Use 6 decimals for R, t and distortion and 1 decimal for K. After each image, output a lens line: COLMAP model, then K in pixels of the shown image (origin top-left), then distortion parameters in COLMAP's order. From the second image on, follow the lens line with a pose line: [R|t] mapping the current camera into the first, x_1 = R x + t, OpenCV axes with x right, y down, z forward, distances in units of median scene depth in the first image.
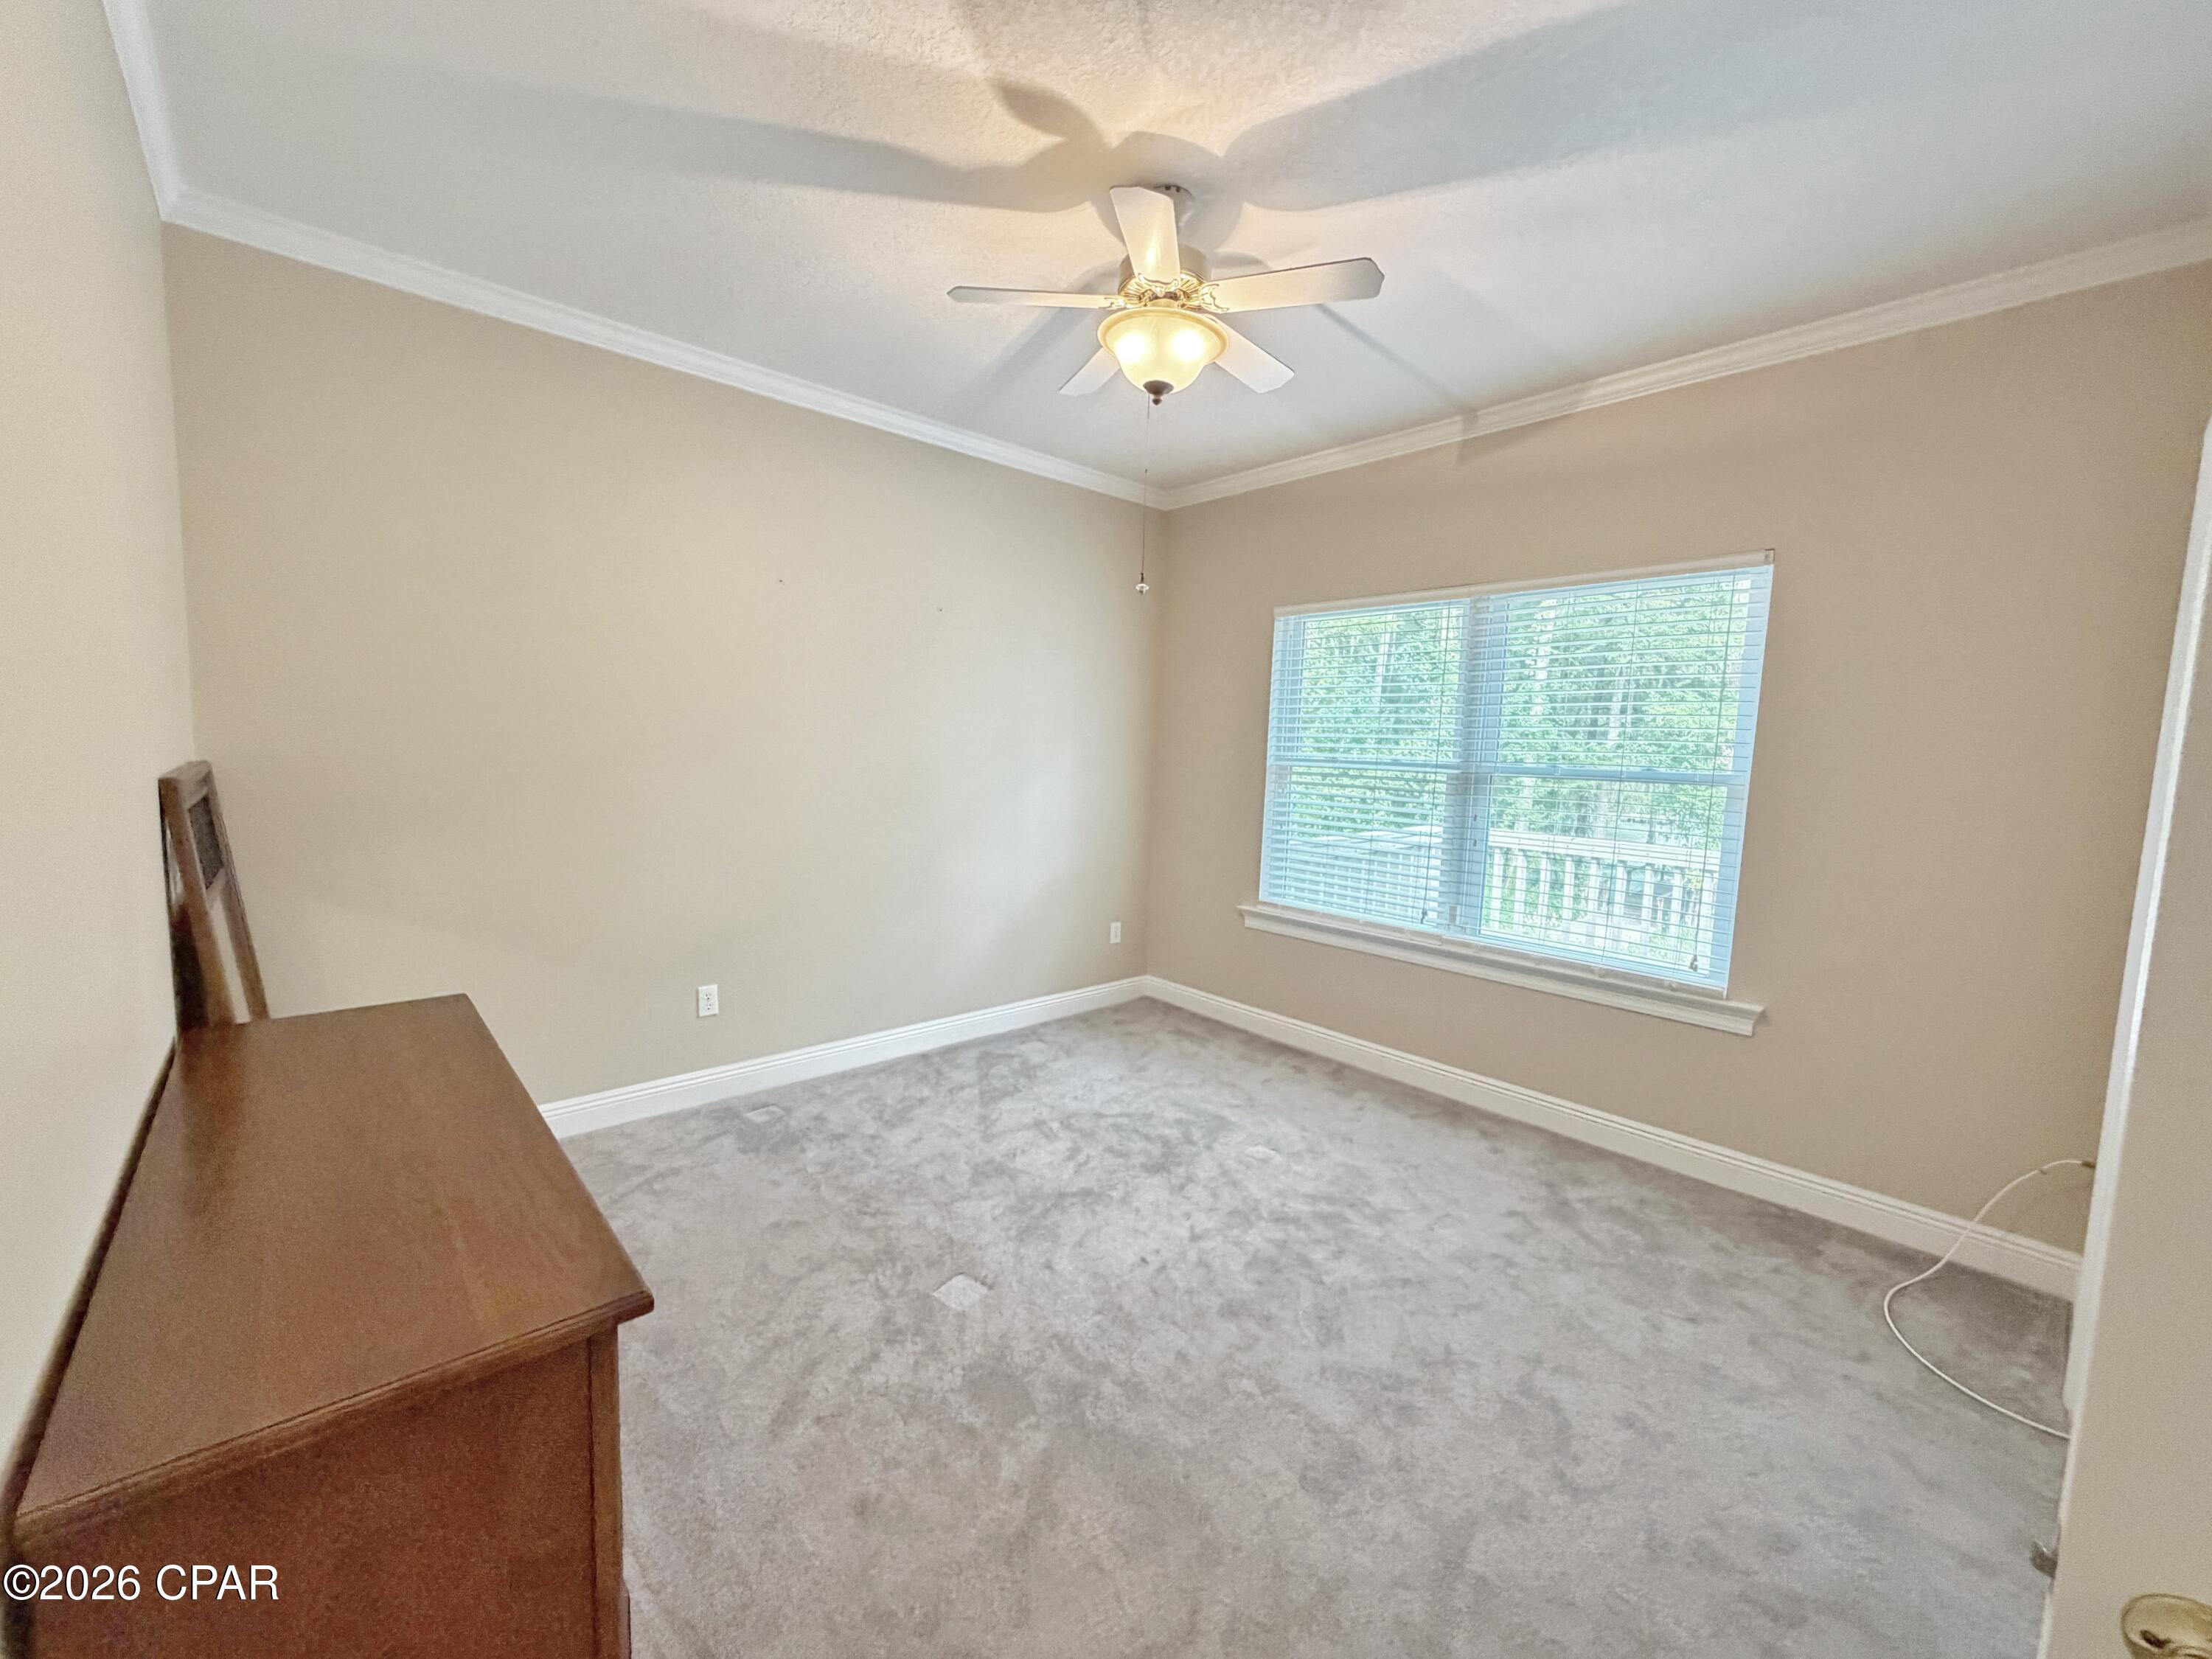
lens RADIAL K [[876.2, 0, 1108.5], [0, 876.2, 829.9], [0, 0, 1]] dist [0.002440, 0.000520]
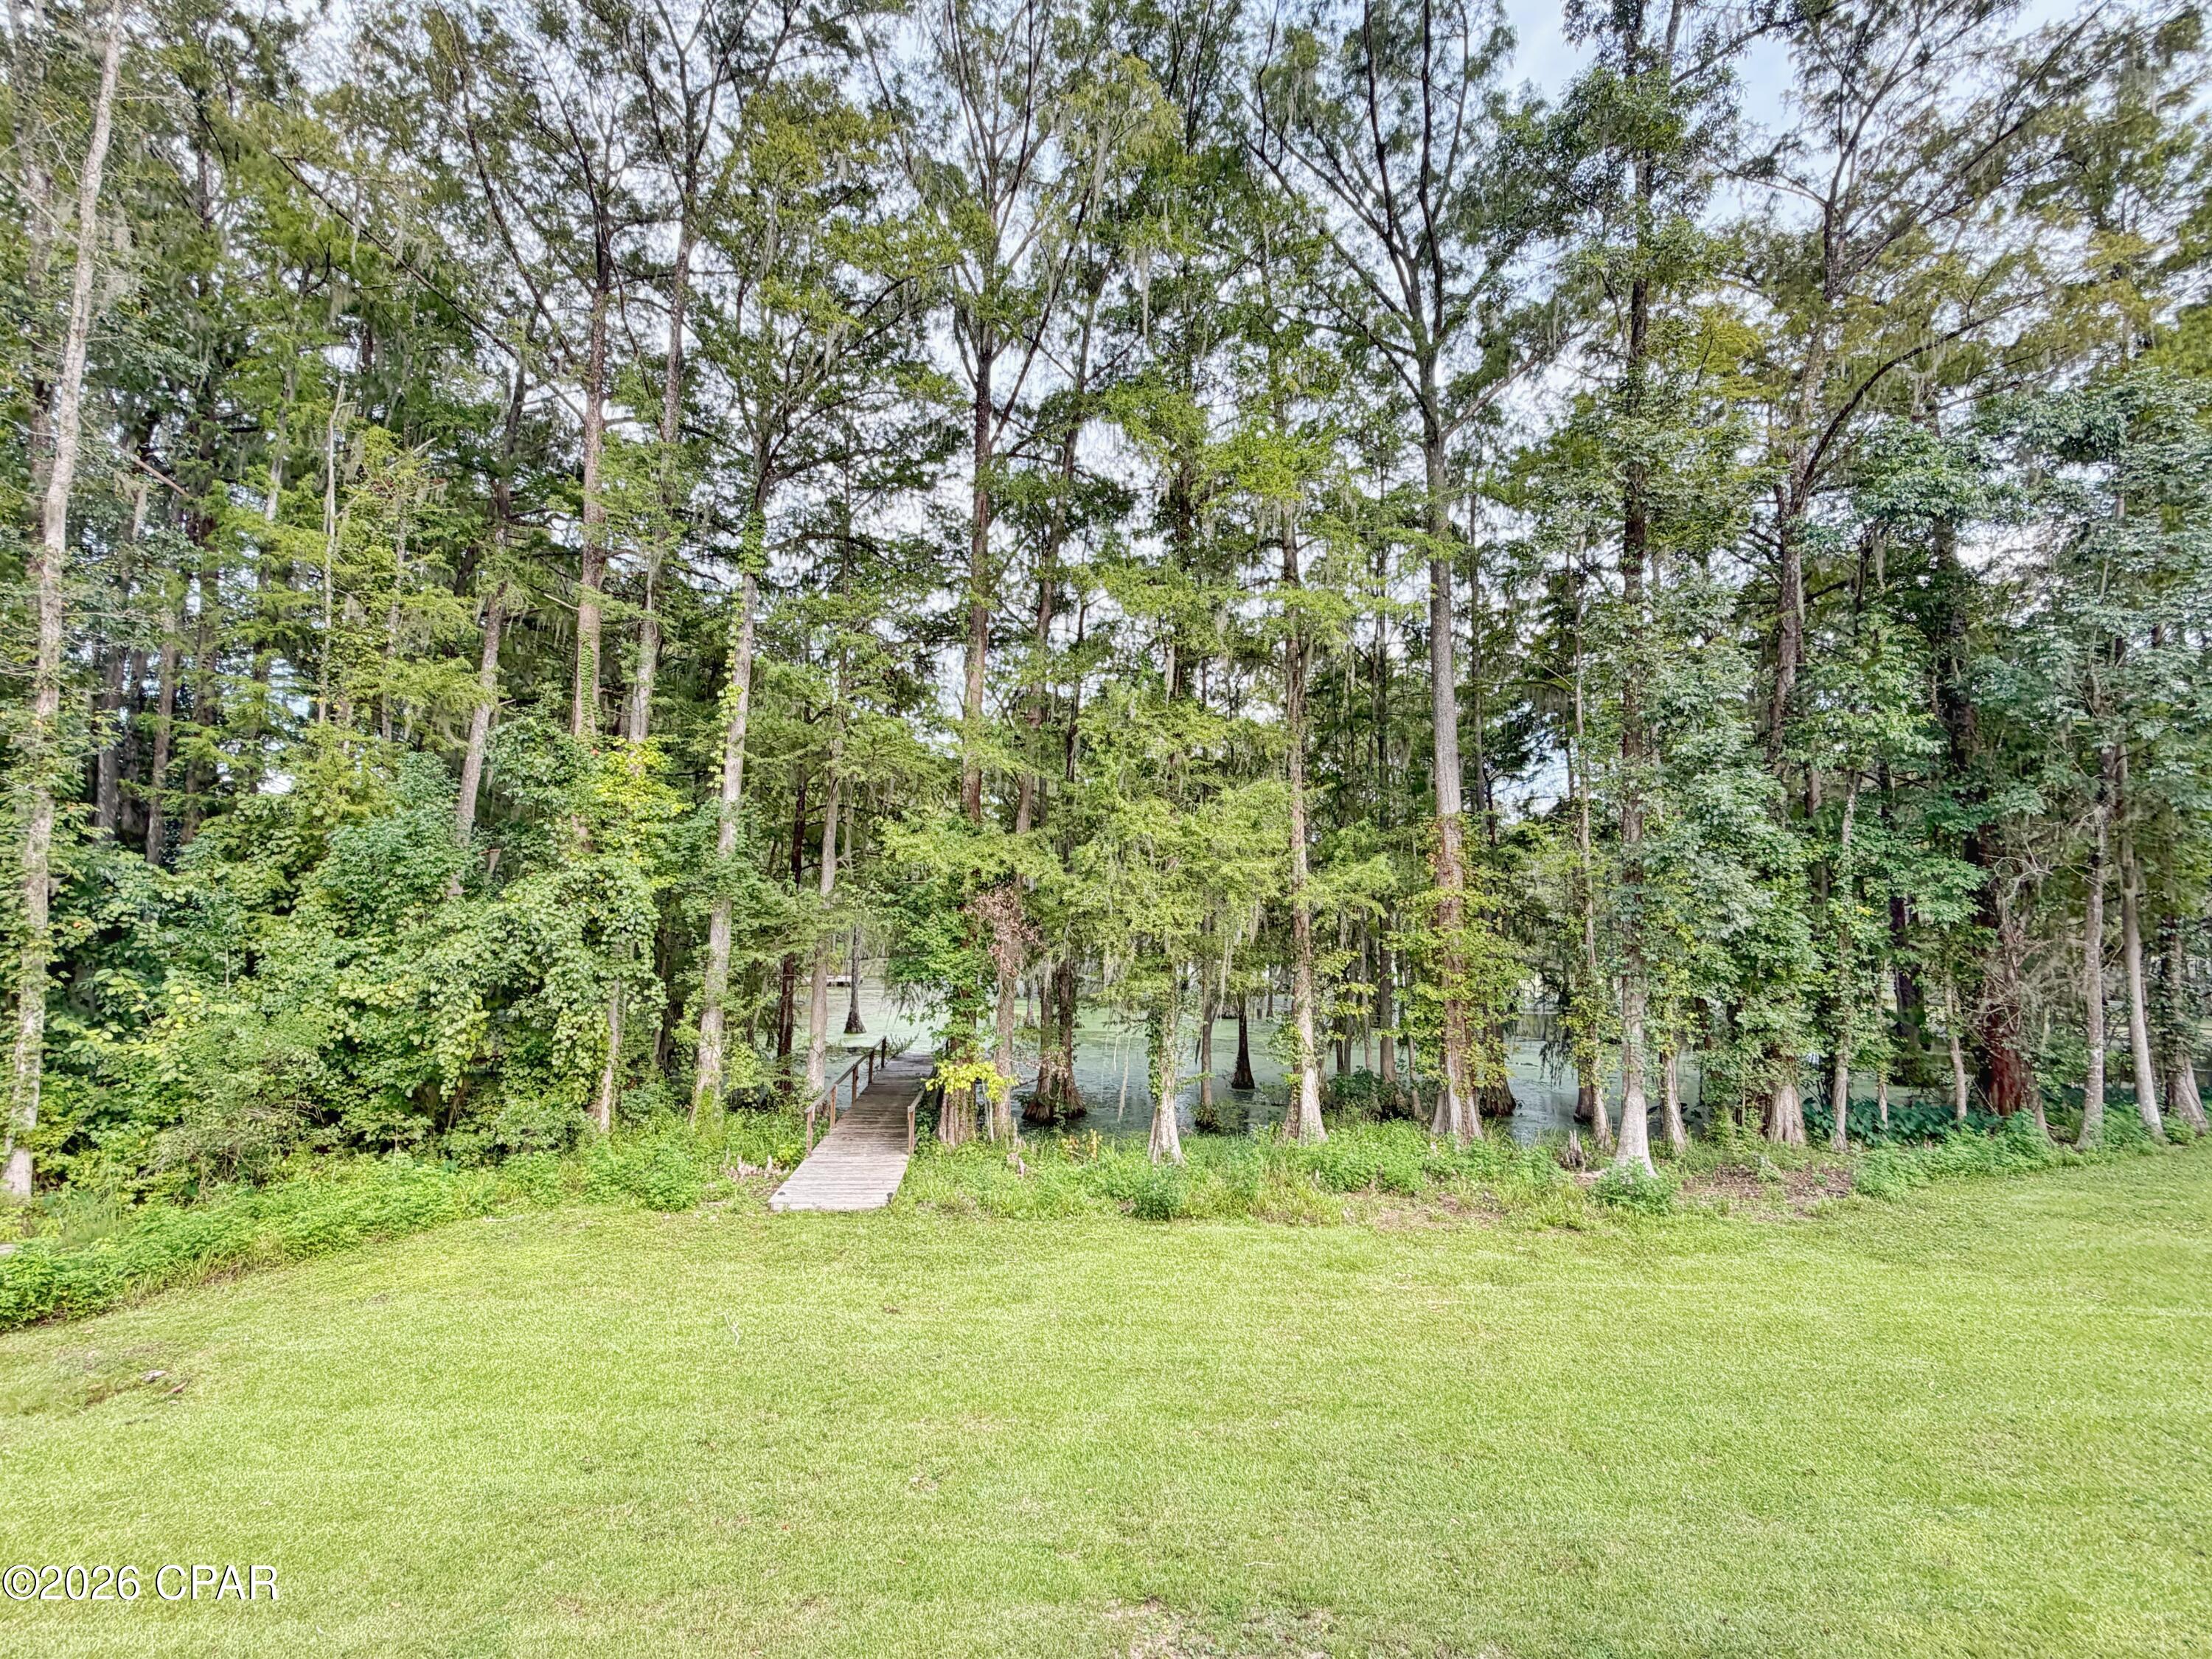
lens RADIAL K [[1034.6, 0, 1099.5], [0, 1034.6, 830.1], [0, 0, 1]] dist [-0.001894, -0.000418]
pose [[0.684727, 0.034698, 0.727973, 0.109542], [0.085923, 0.988057, -0.127912, -0.020947], [-0.723717, 0.150134, 0.673568, 0.264740]]
